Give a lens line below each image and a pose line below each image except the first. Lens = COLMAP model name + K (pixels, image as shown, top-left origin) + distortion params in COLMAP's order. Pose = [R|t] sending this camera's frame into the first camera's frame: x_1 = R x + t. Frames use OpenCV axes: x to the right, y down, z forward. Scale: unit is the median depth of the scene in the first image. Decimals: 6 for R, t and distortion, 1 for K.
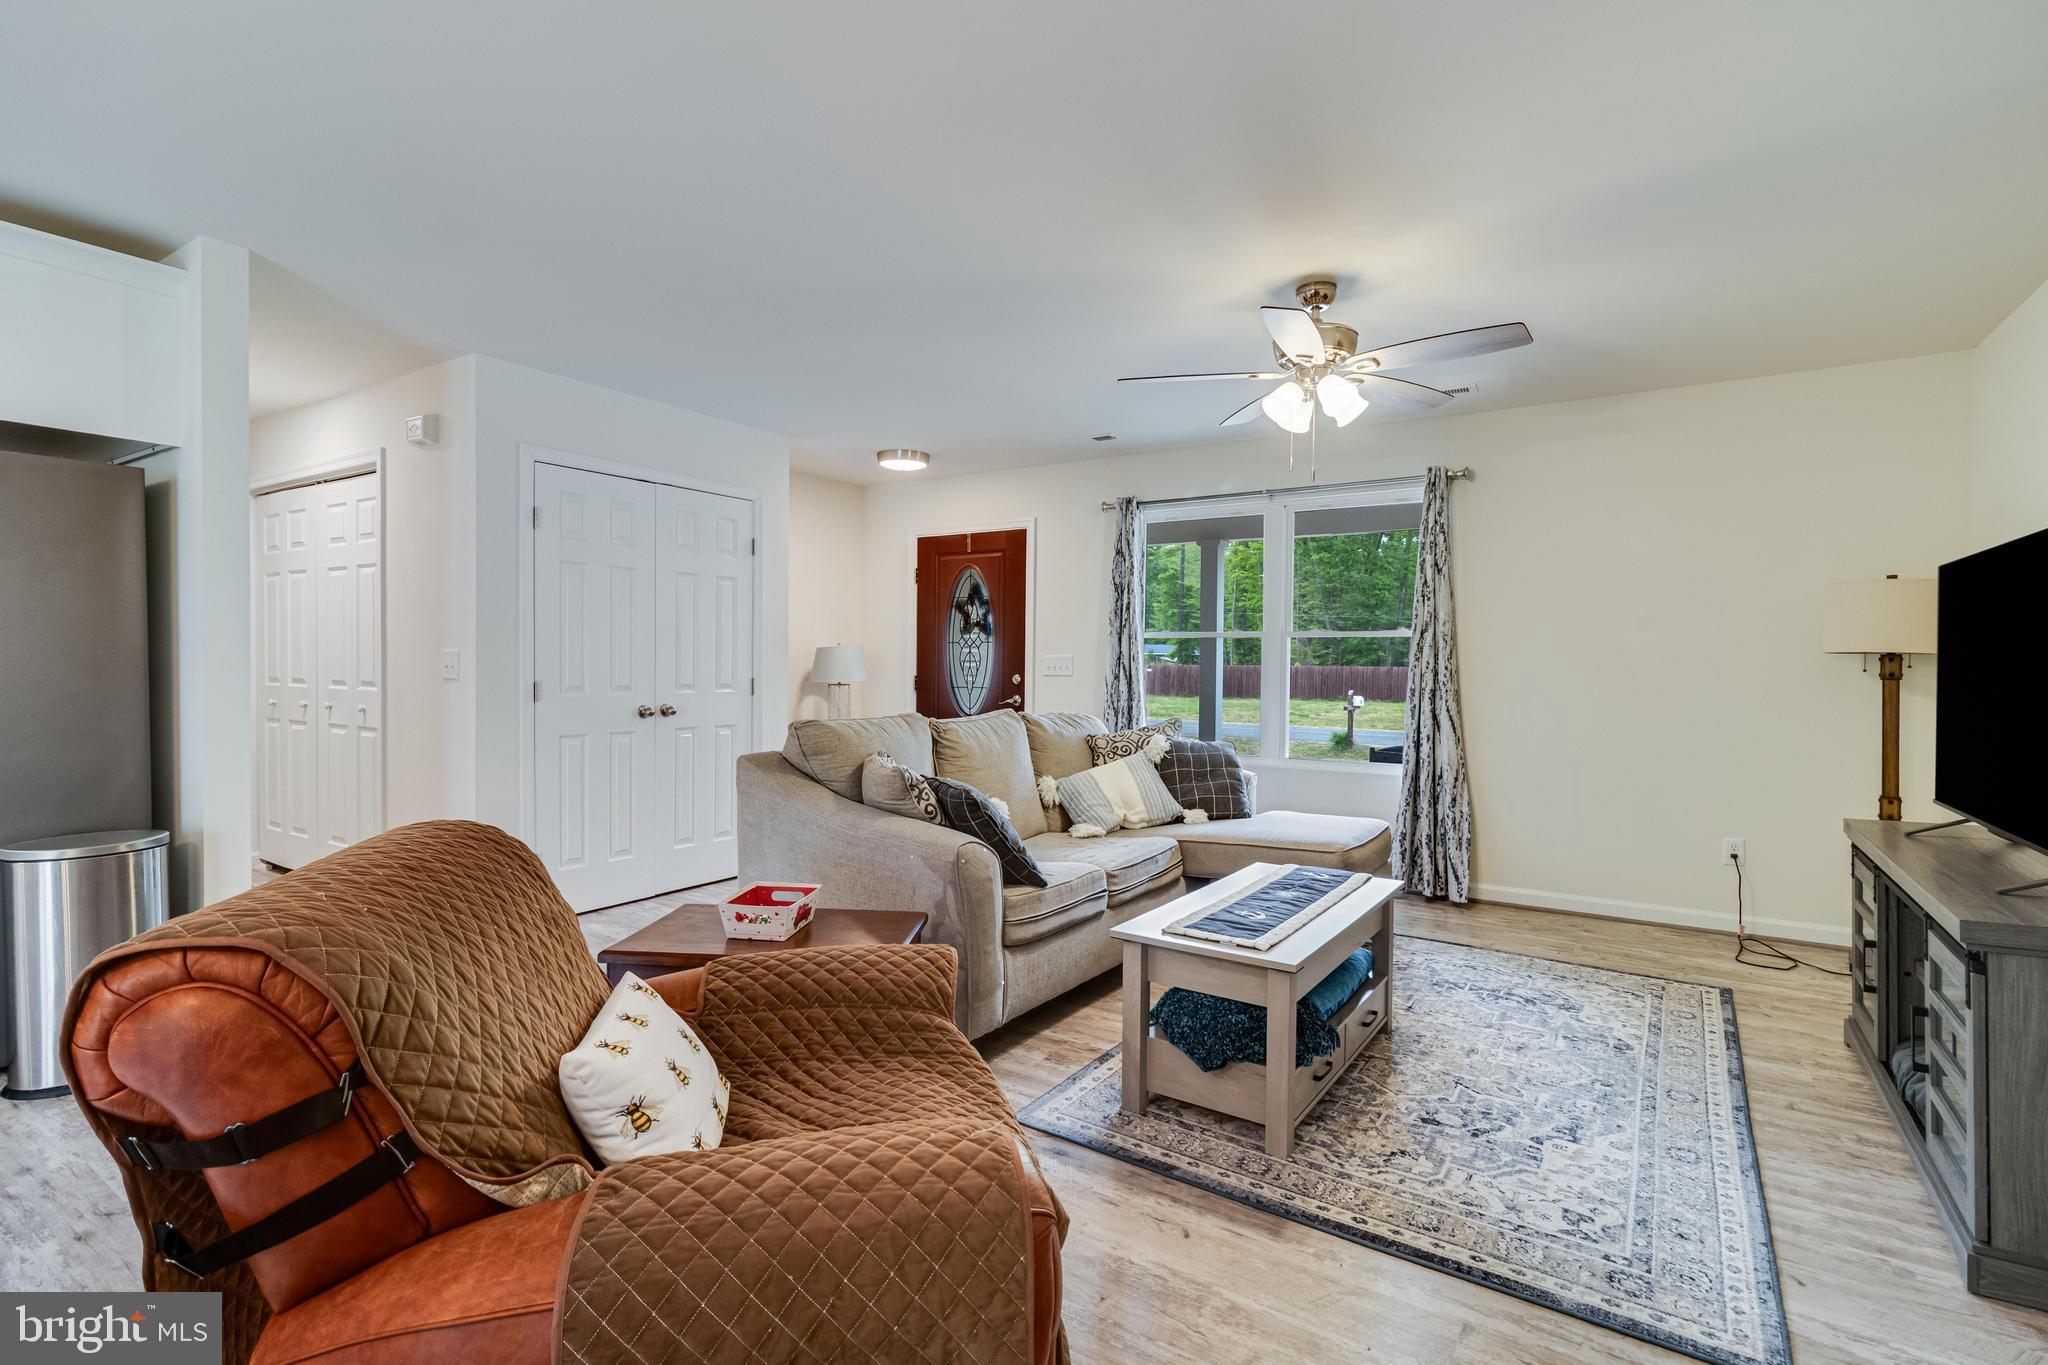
lens RADIAL K [[962.0, 0, 1024.0], [0, 962.0, 682.5], [0, 0, 1]] dist [0.002002, 0.000399]
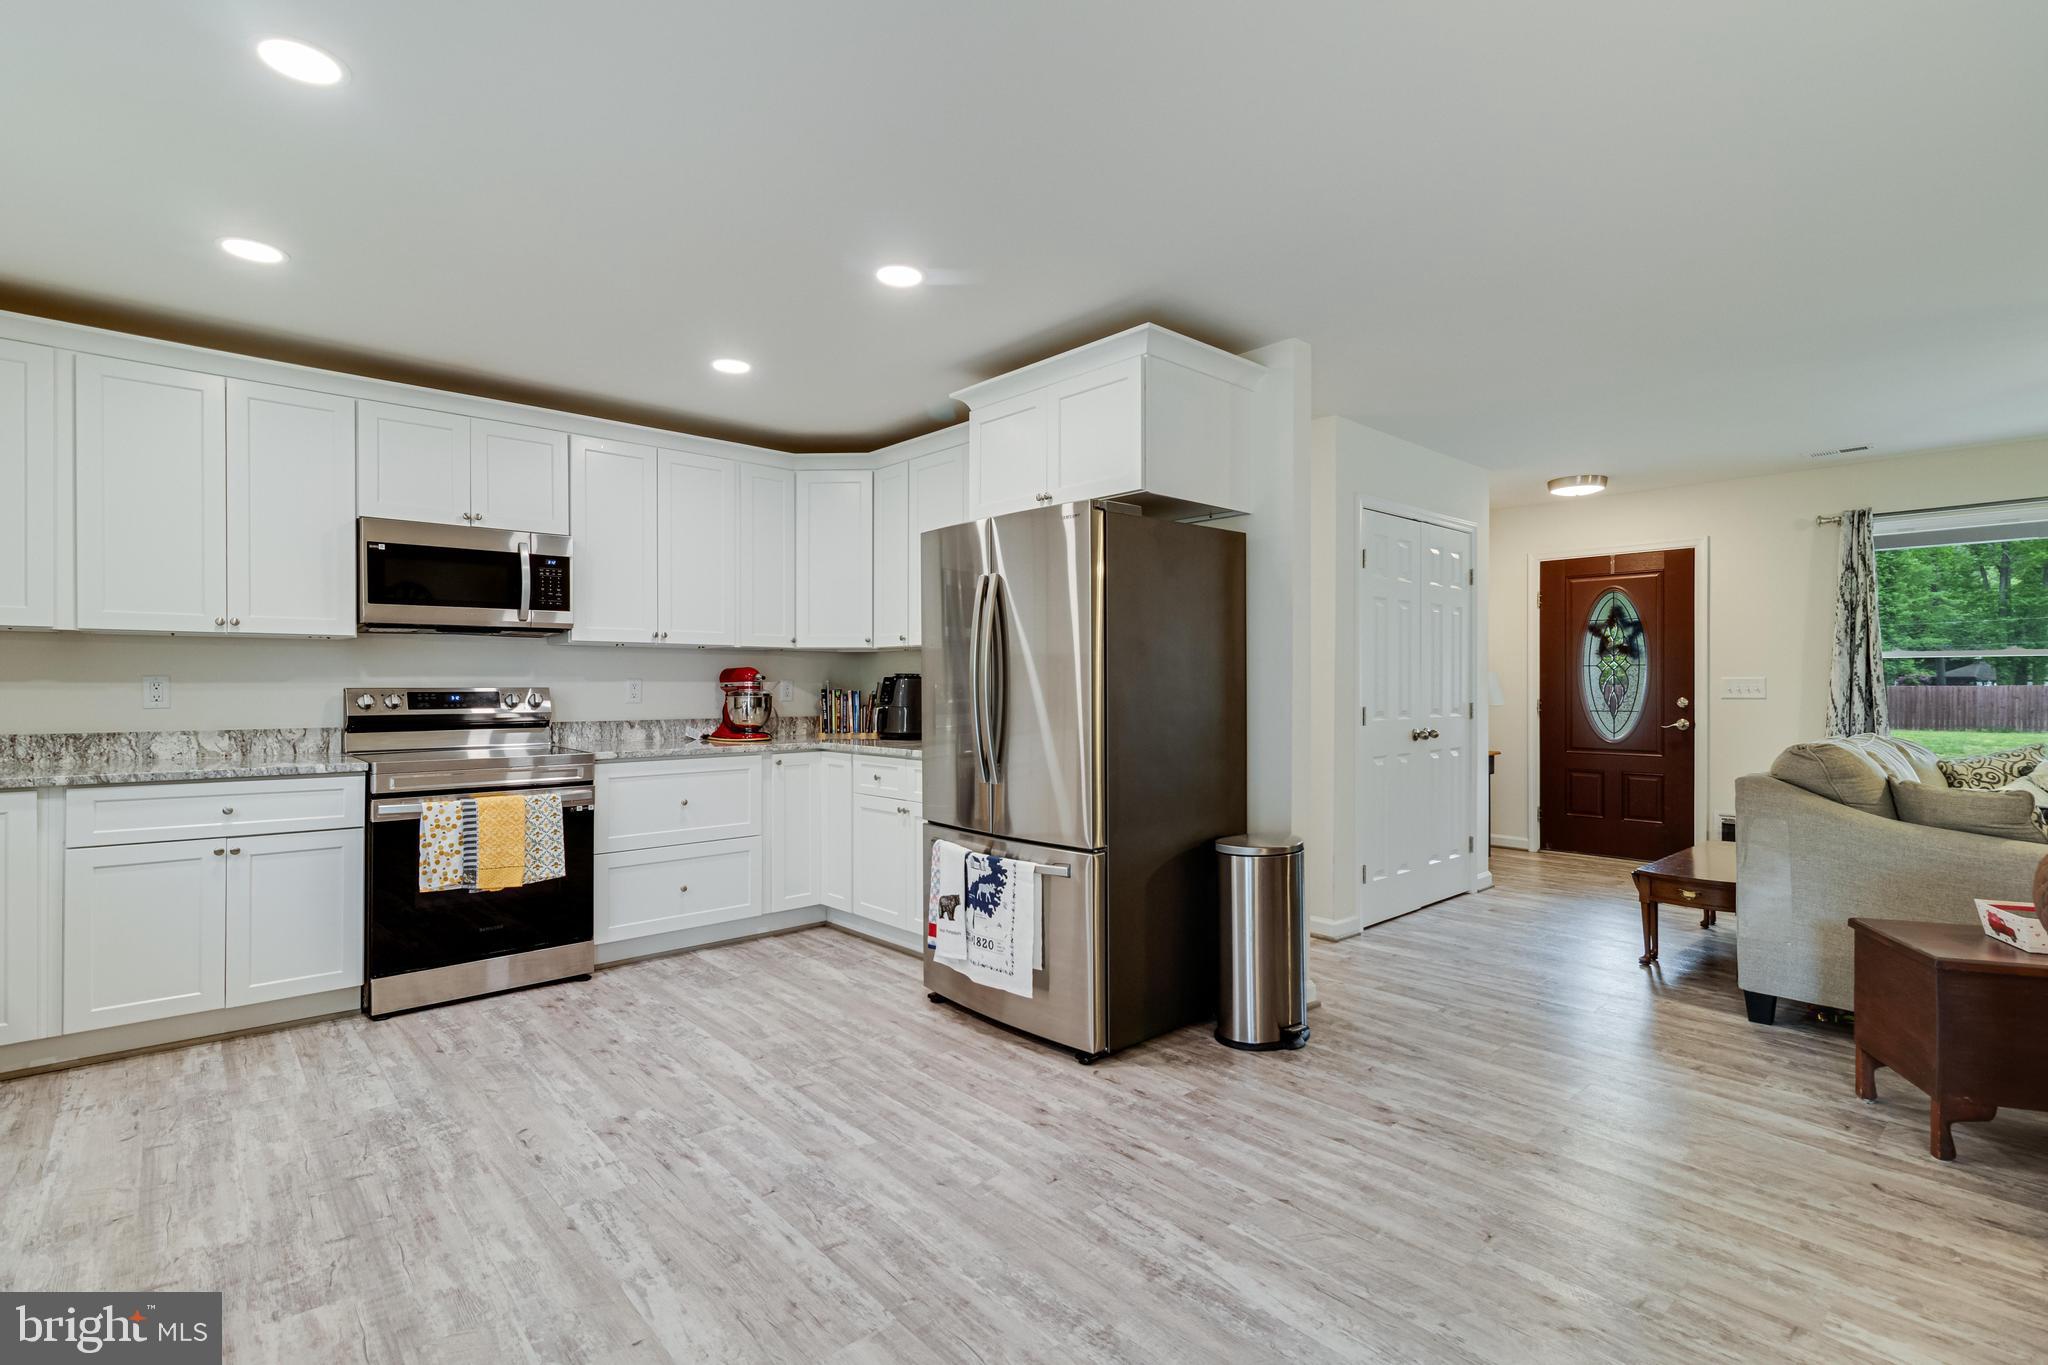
lens RADIAL K [[962.0, 0, 1024.0], [0, 962.0, 682.5], [0, 0, 1]] dist [0.002002, 0.000399]
pose [[0.967787, -0.010573, -0.251549, -0.573587], [0.004400, 0.999676, -0.025090, -0.003035], [0.251733, 0.023175, 0.967519, -0.153154]]
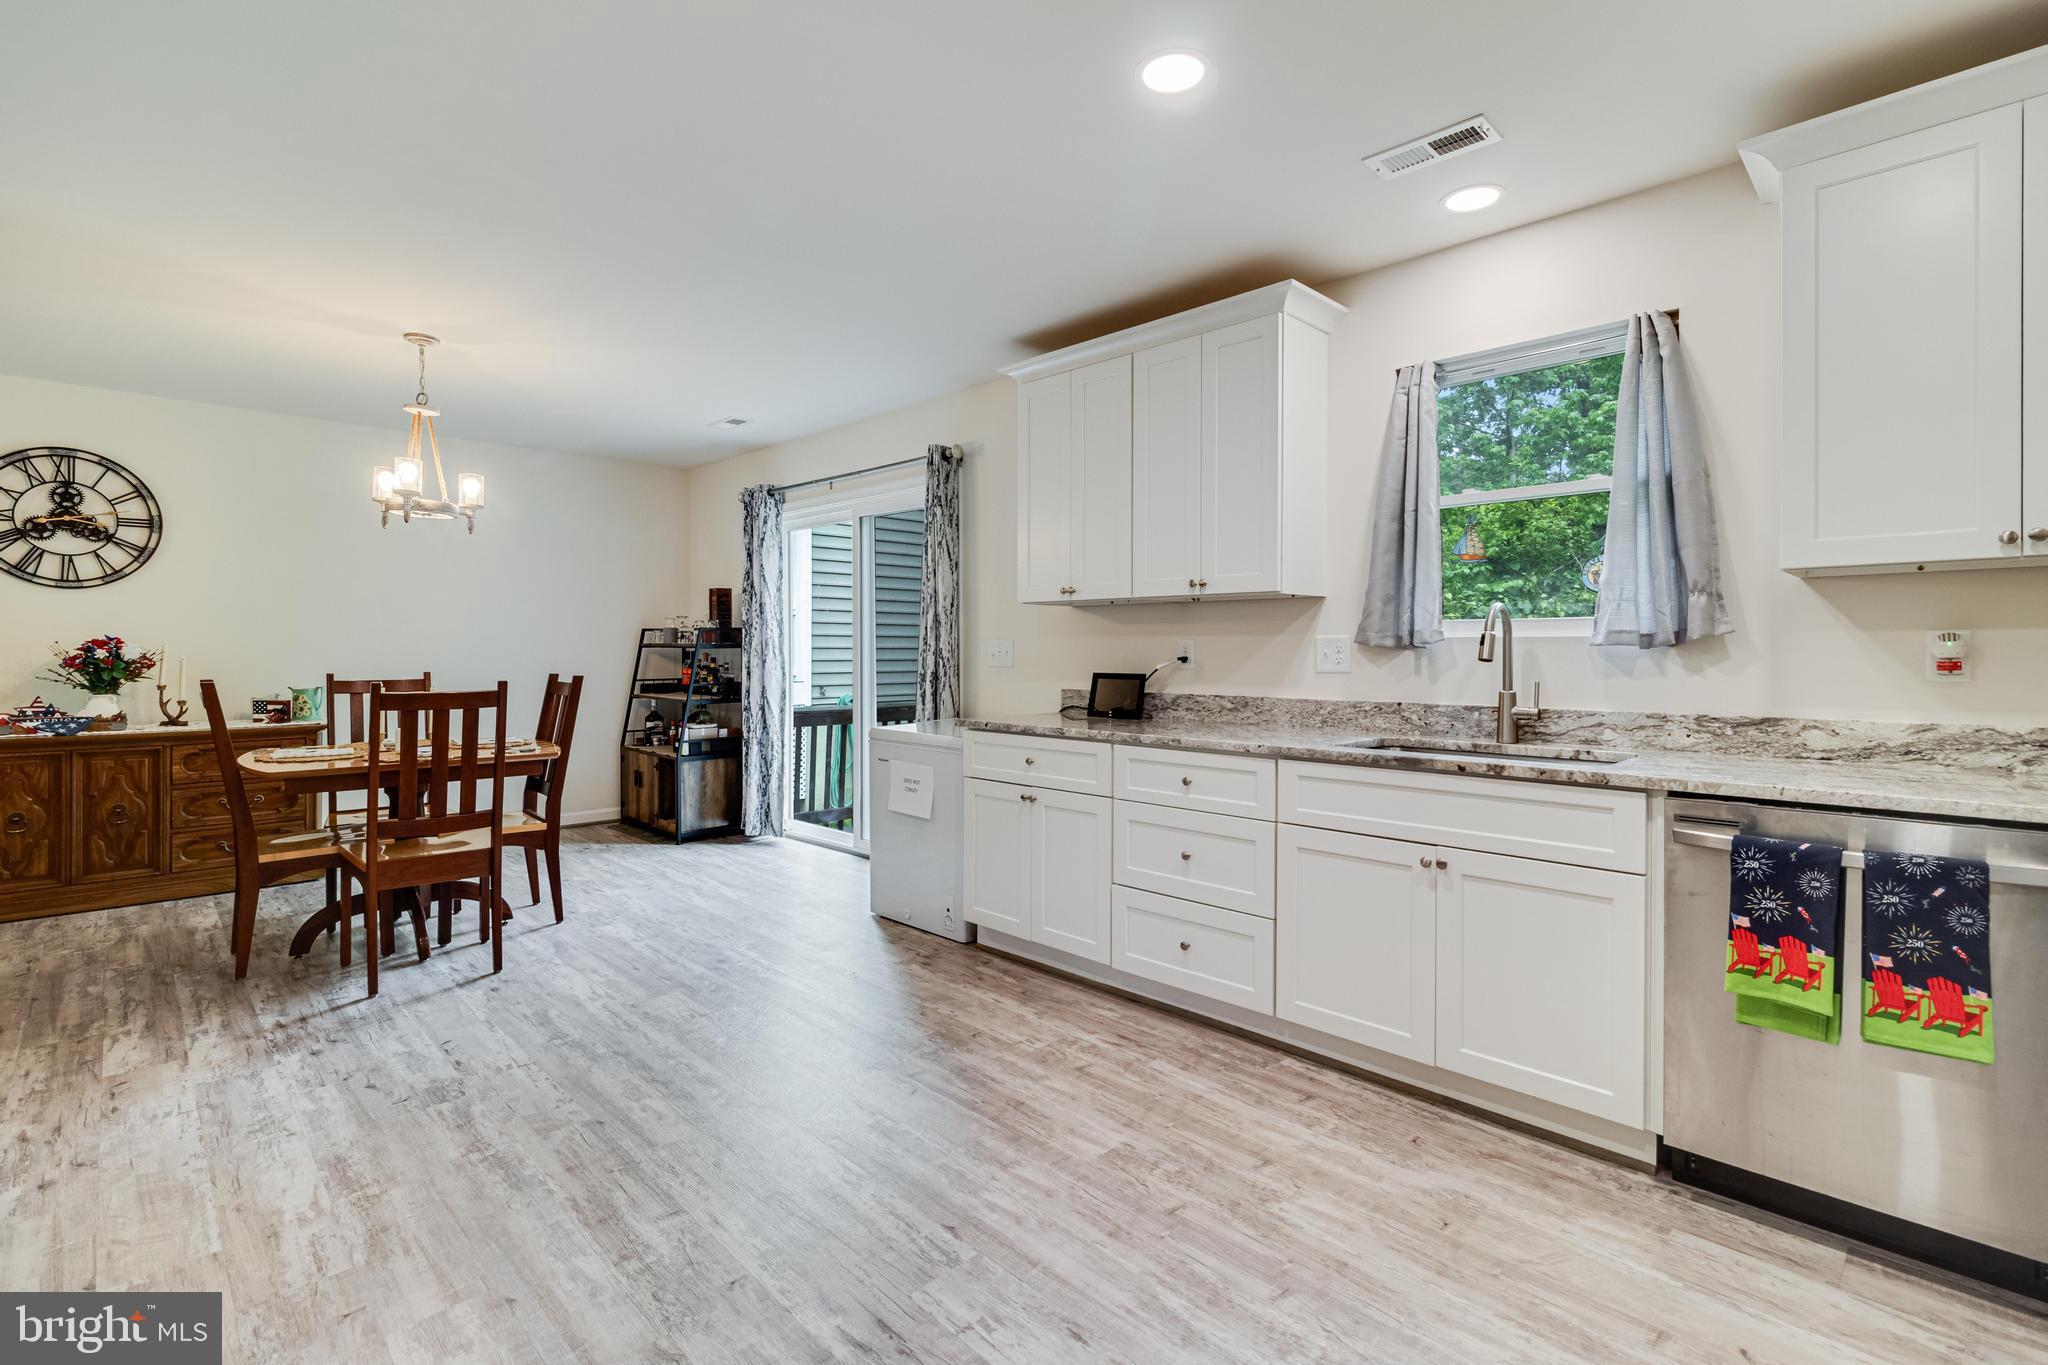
lens RADIAL K [[942.3, 0, 1023.7], [0, 942.3, 658.8], [0, 0, 1]] dist [0.001881, -0.000060]
pose [[-0.977420, -0.012989, 0.210905, -1.031074], [-0.006616, 0.999501, 0.030897, -0.023619], [-0.211201, 0.028804, -0.977018, 0.663063]]
